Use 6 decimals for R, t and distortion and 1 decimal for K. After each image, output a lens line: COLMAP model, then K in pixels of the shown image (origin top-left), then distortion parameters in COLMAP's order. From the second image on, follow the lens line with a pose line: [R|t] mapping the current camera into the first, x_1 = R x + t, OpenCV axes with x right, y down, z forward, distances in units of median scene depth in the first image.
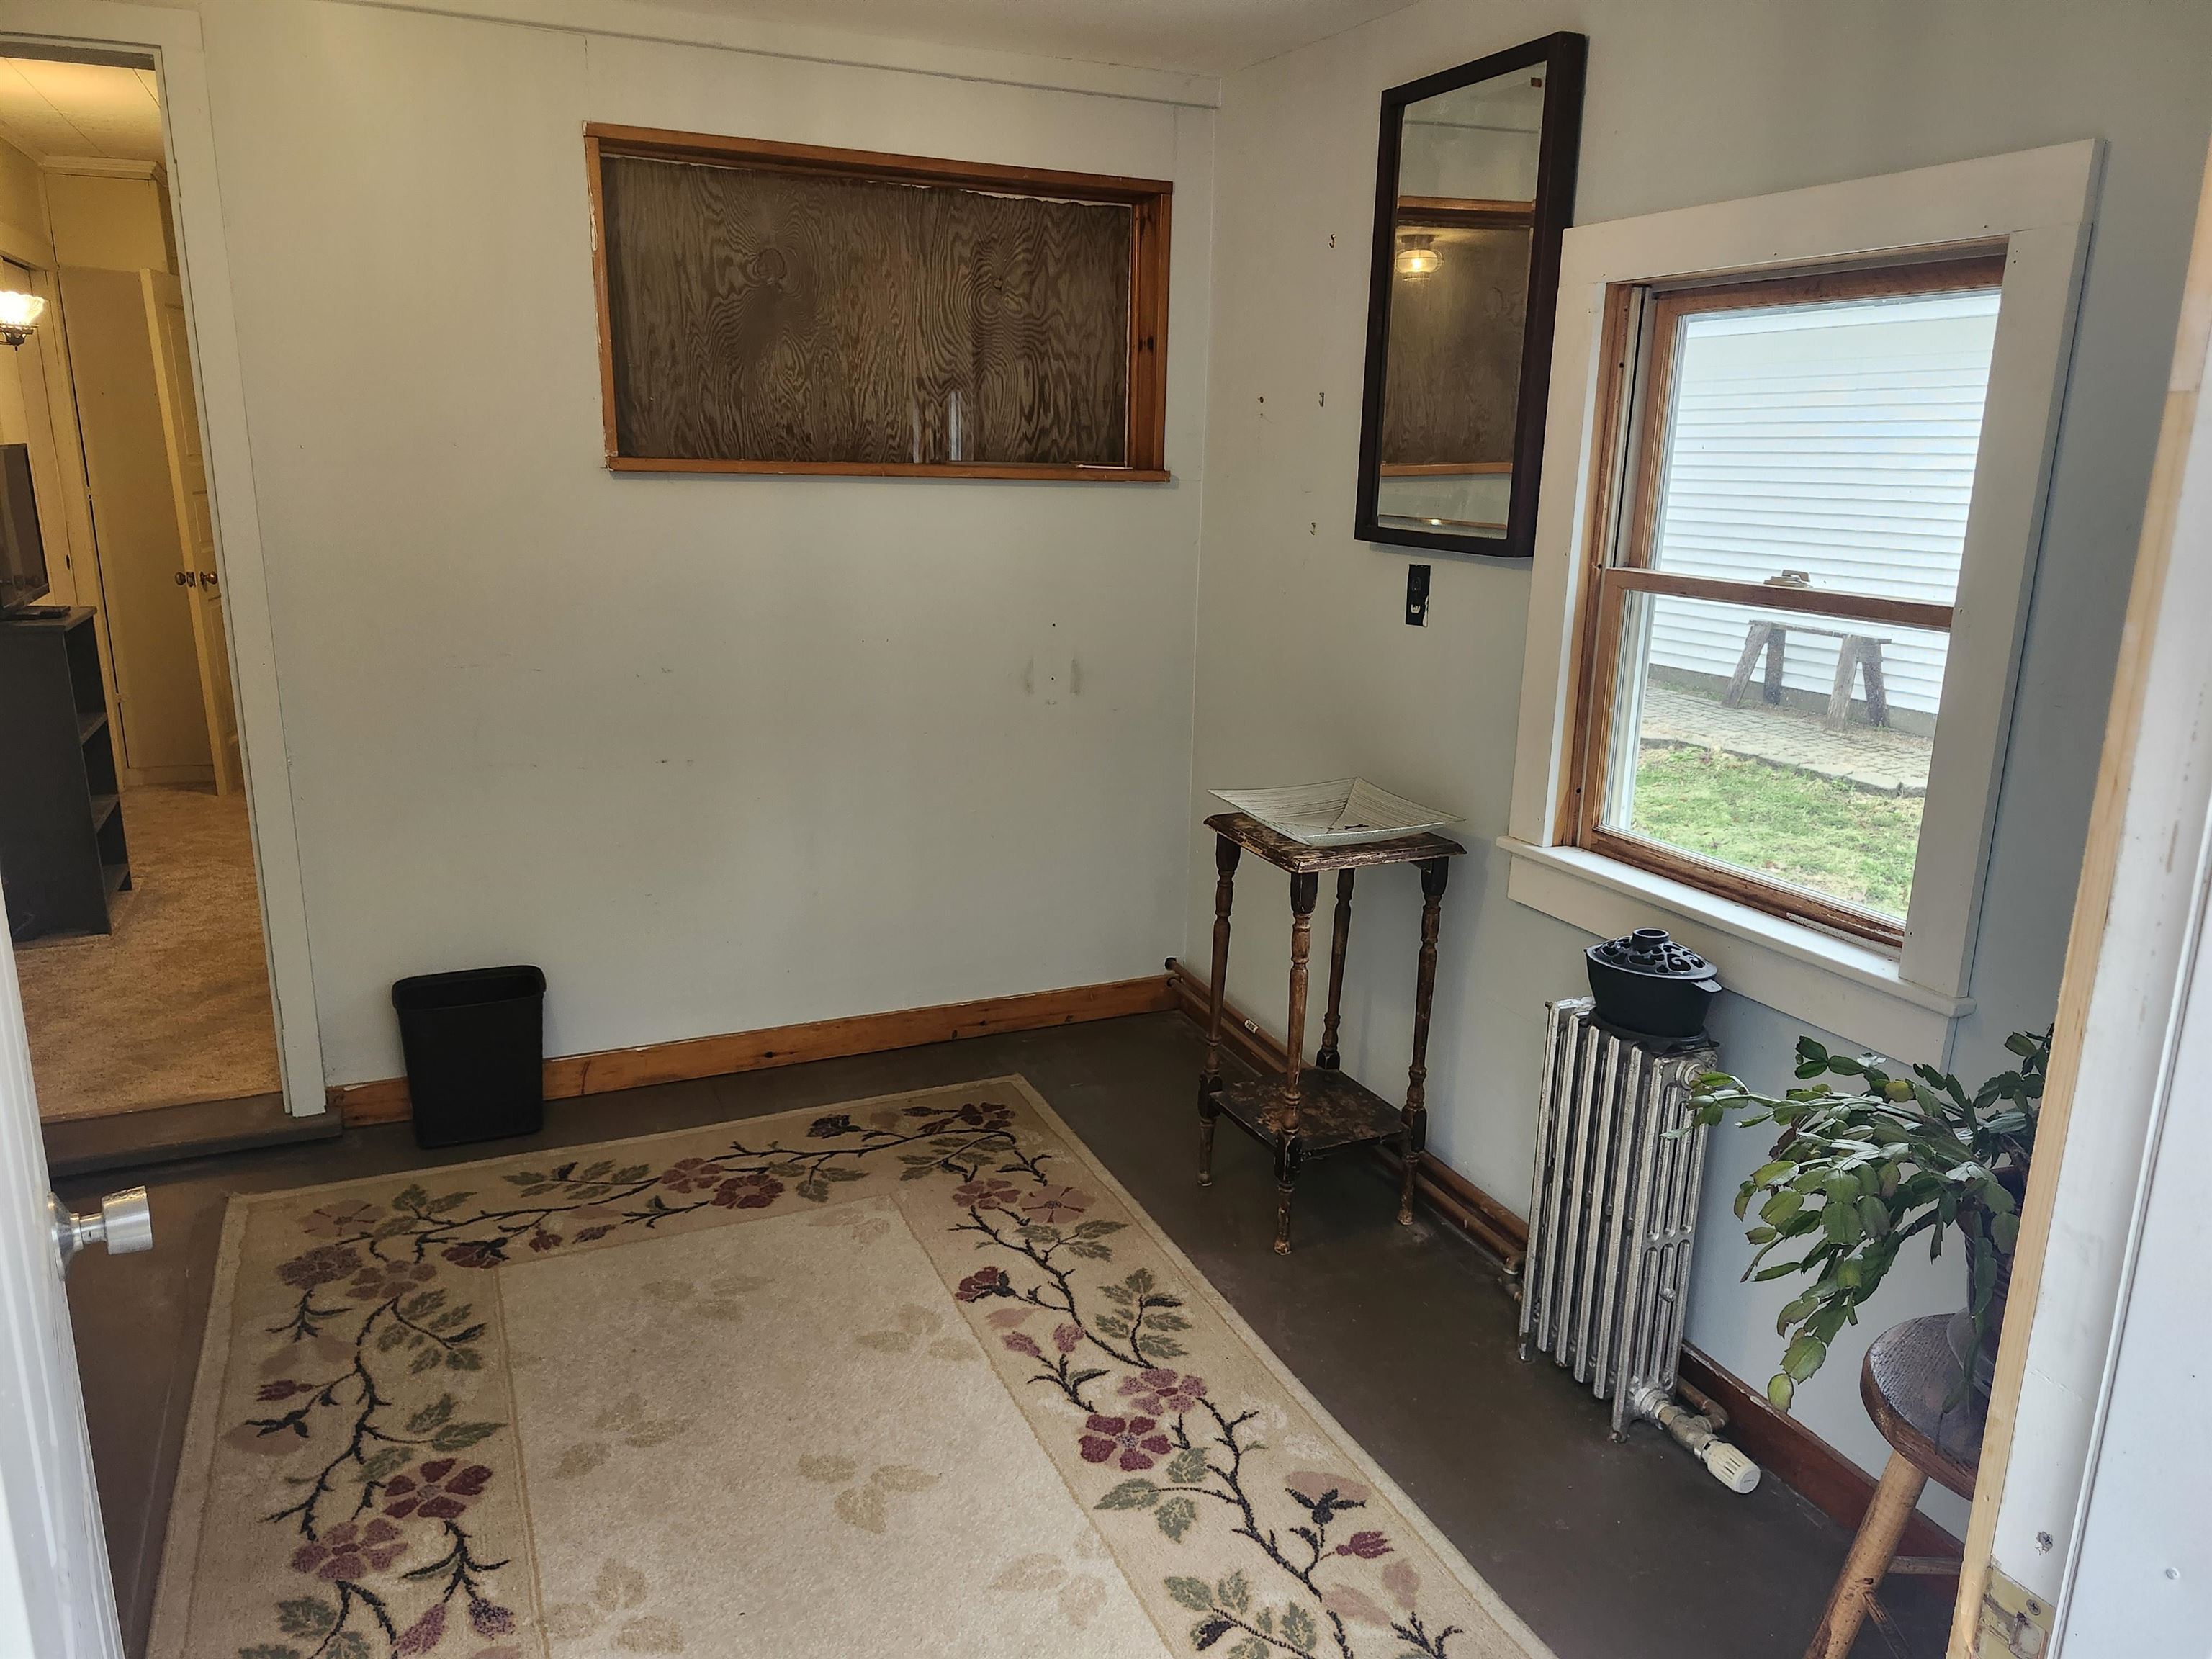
lens RADIAL K [[1543.9, 0, 1099.7], [0, 1543.9, 837.4], [0, 0, 1]] dist [0.060567, -0.066561]
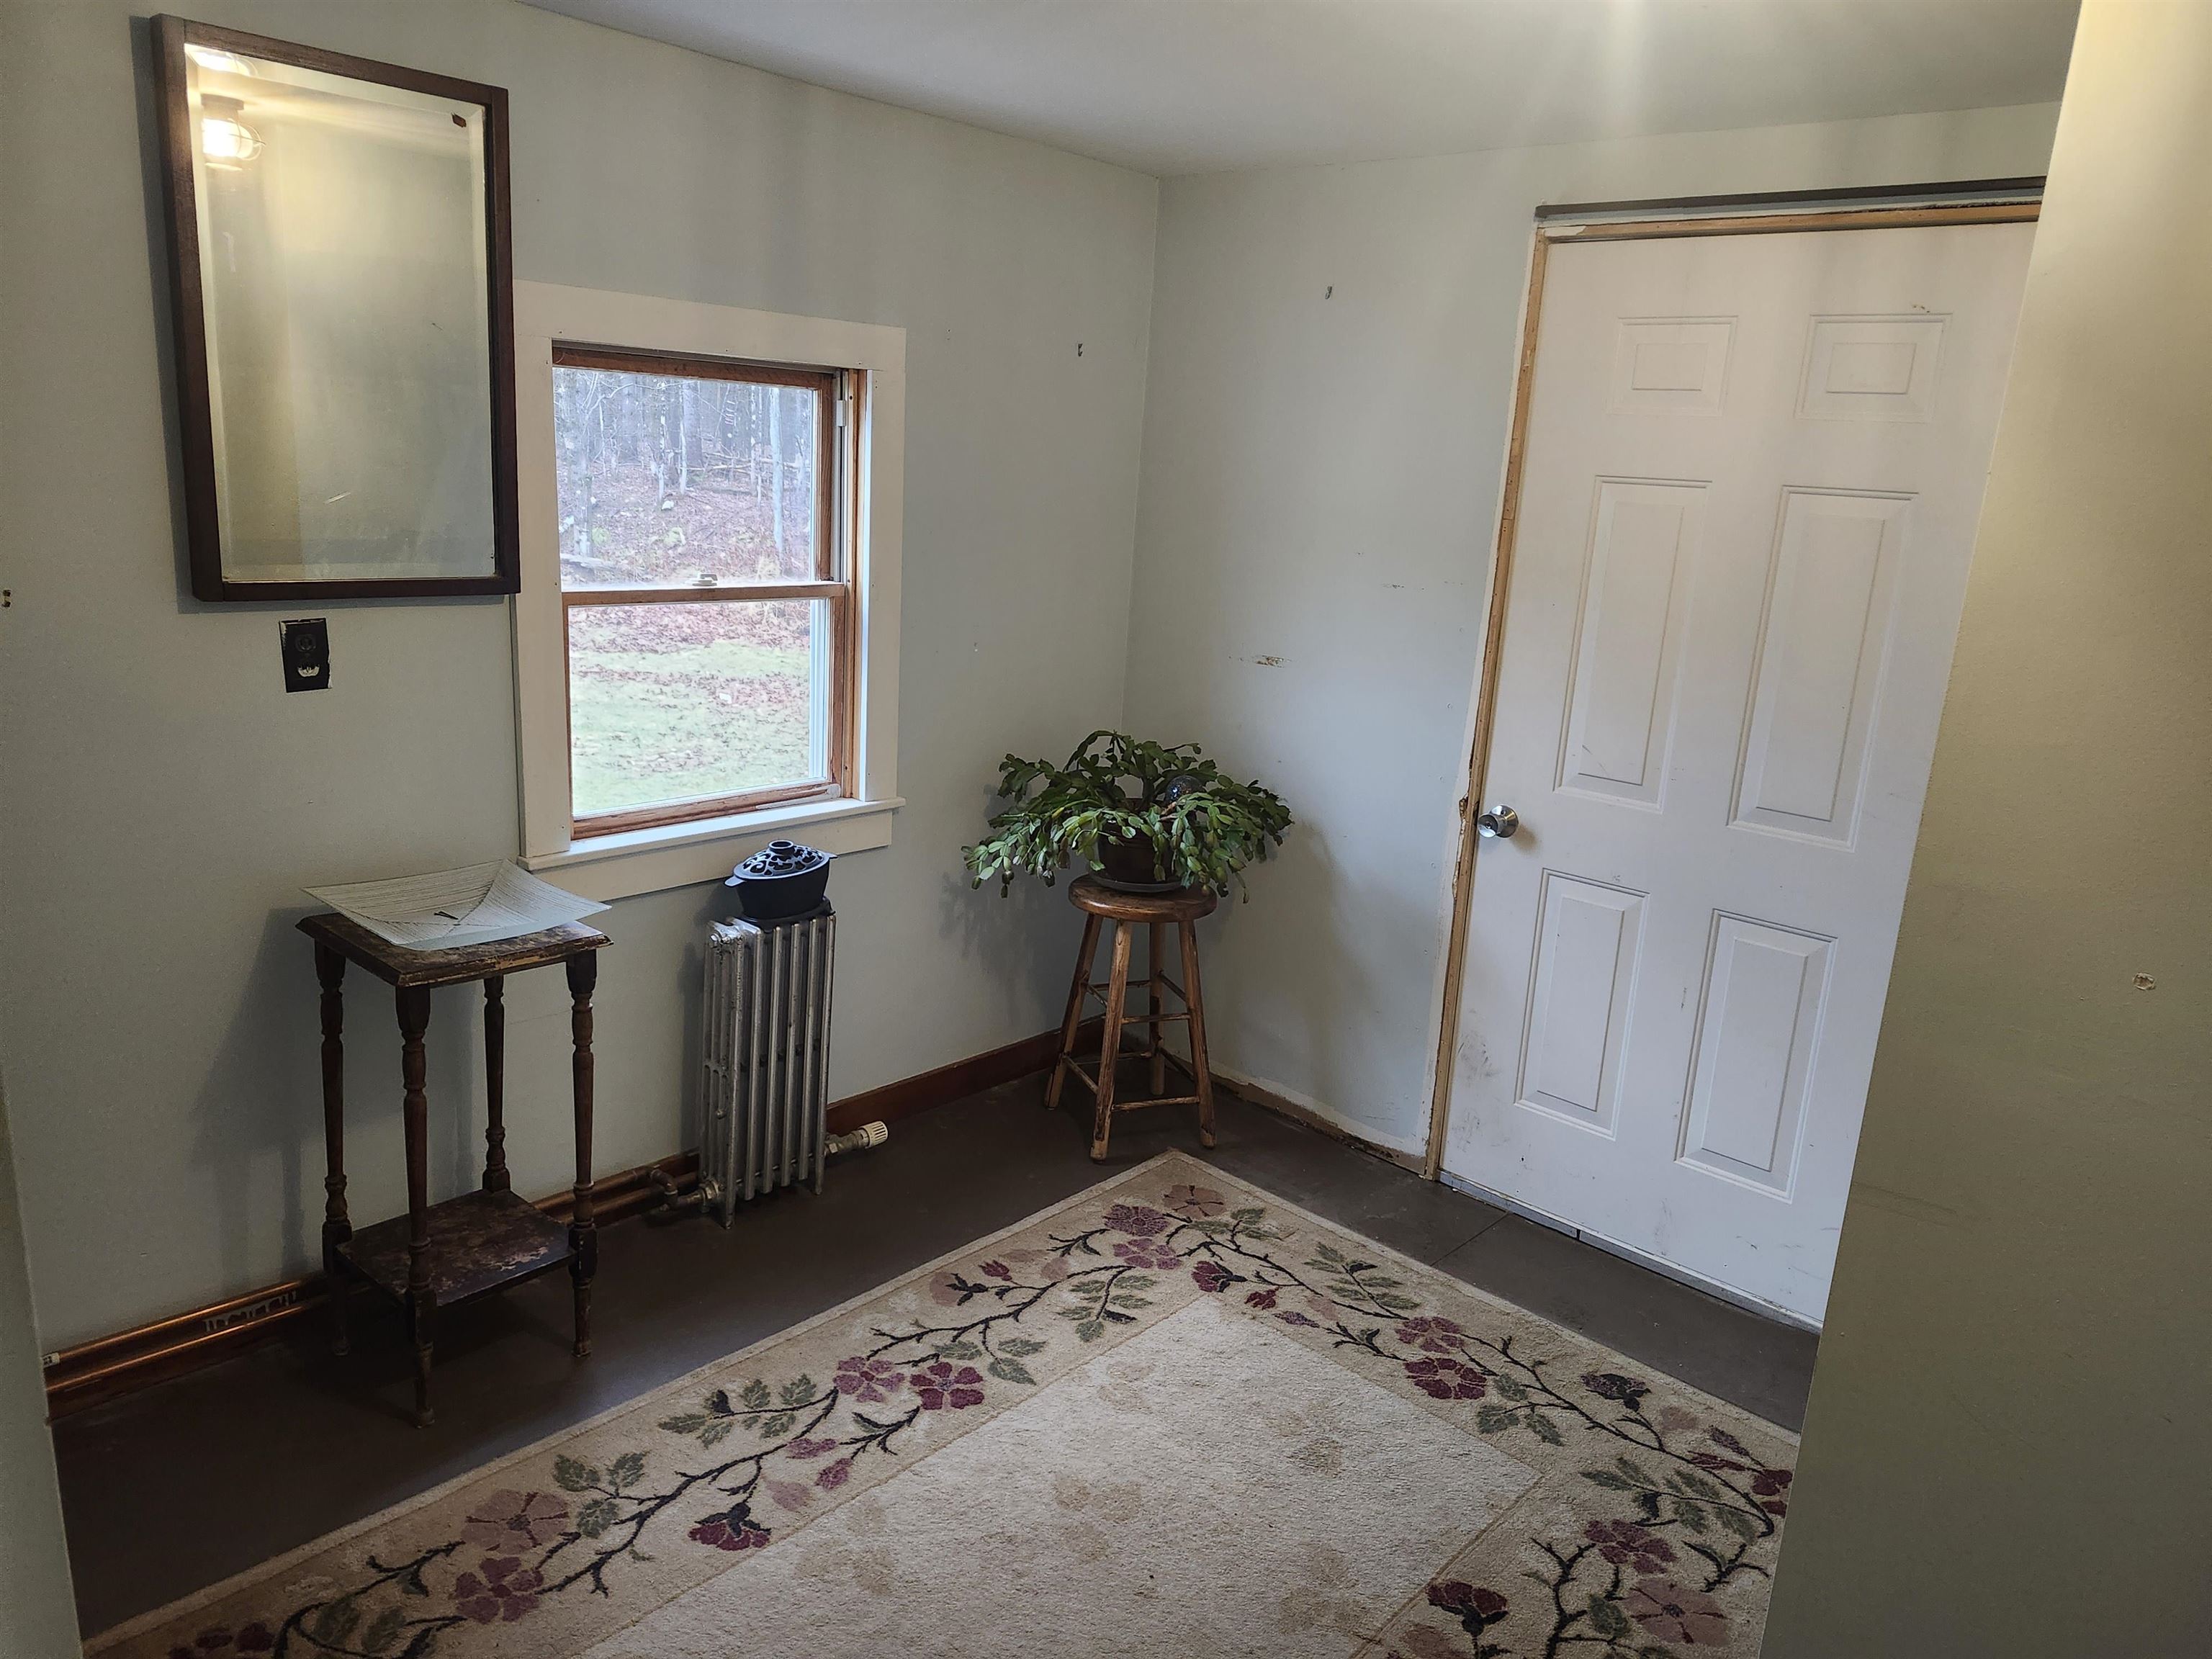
lens RADIAL K [[1543.9, 0, 1102.4], [0, 1543.9, 817.8], [0, 0, 1]] dist [0.060567, -0.066561]
pose [[-0.414174, -0.261072, 0.871953, -0.817458], [0.156892, 0.923165, 0.350929, -0.340174], [-0.896574, 0.282148, -0.341391, 1.037097]]
